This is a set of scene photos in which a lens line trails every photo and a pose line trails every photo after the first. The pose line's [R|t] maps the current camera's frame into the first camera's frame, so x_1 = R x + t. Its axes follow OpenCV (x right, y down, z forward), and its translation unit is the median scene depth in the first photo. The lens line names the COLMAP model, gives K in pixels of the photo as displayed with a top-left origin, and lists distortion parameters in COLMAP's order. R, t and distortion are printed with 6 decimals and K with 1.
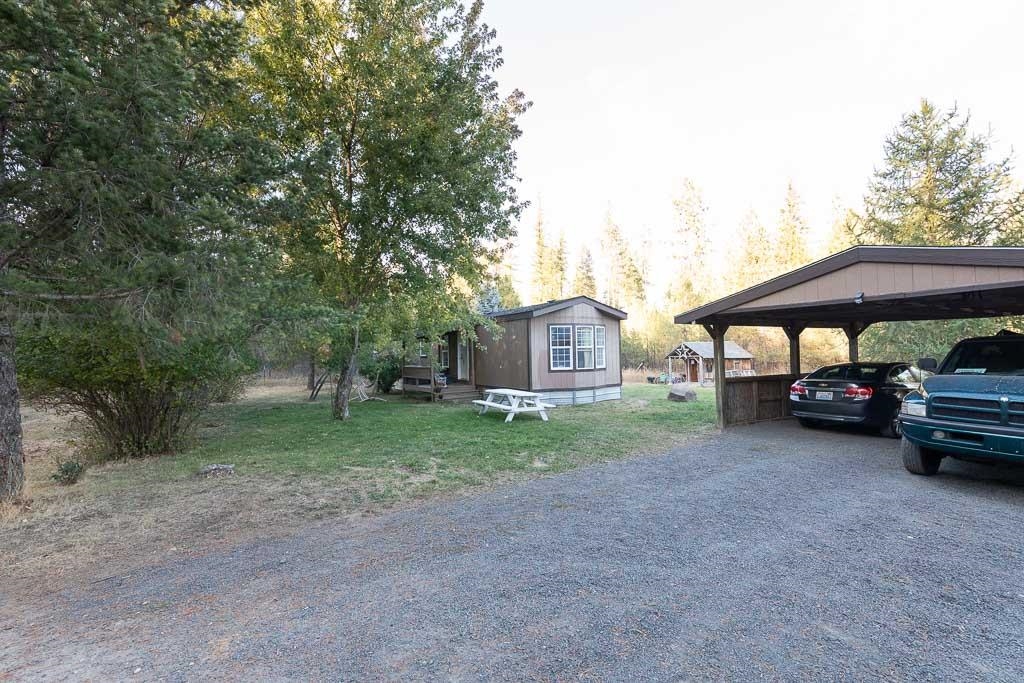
lens RADIAL K [[438.0, 0, 518.0], [0, 438.0, 340.2], [0, 0, 1]] dist [0.000005, 0.000362]
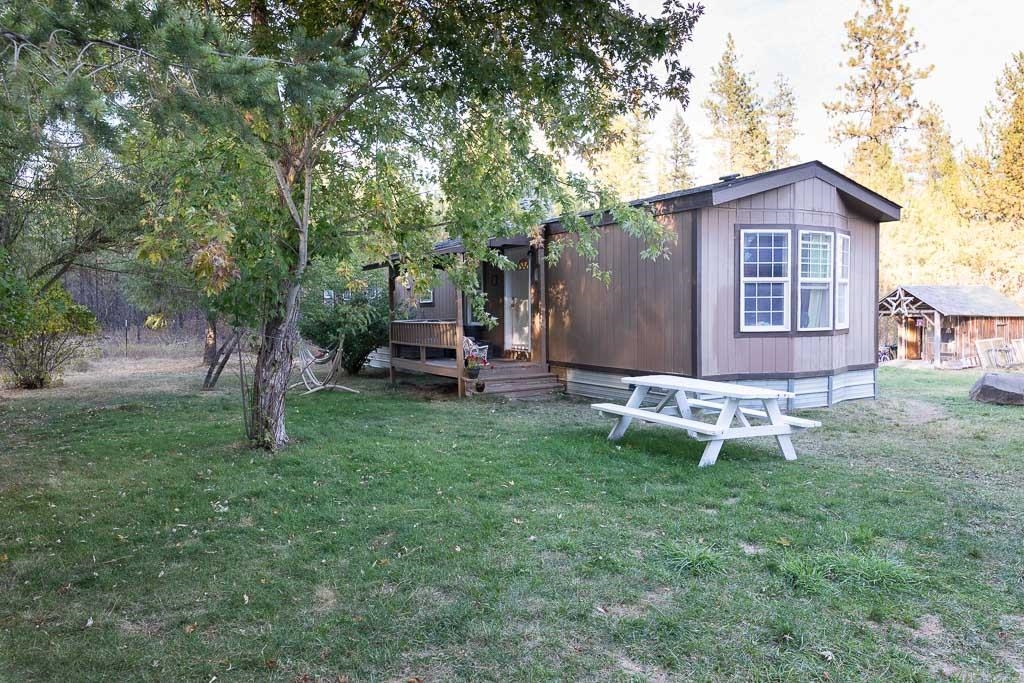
lens RADIAL K [[673.8, 0, 512.0], [0, 673.8, 341.5], [0, 0, 1]] dist [-0.001758, -0.000698]
pose [[0.999386, 0.012453, -0.032753, -0.128501], [-0.009891, 0.996963, 0.077252, 0.028146], [0.033616, -0.076880, 0.996473, 0.320030]]
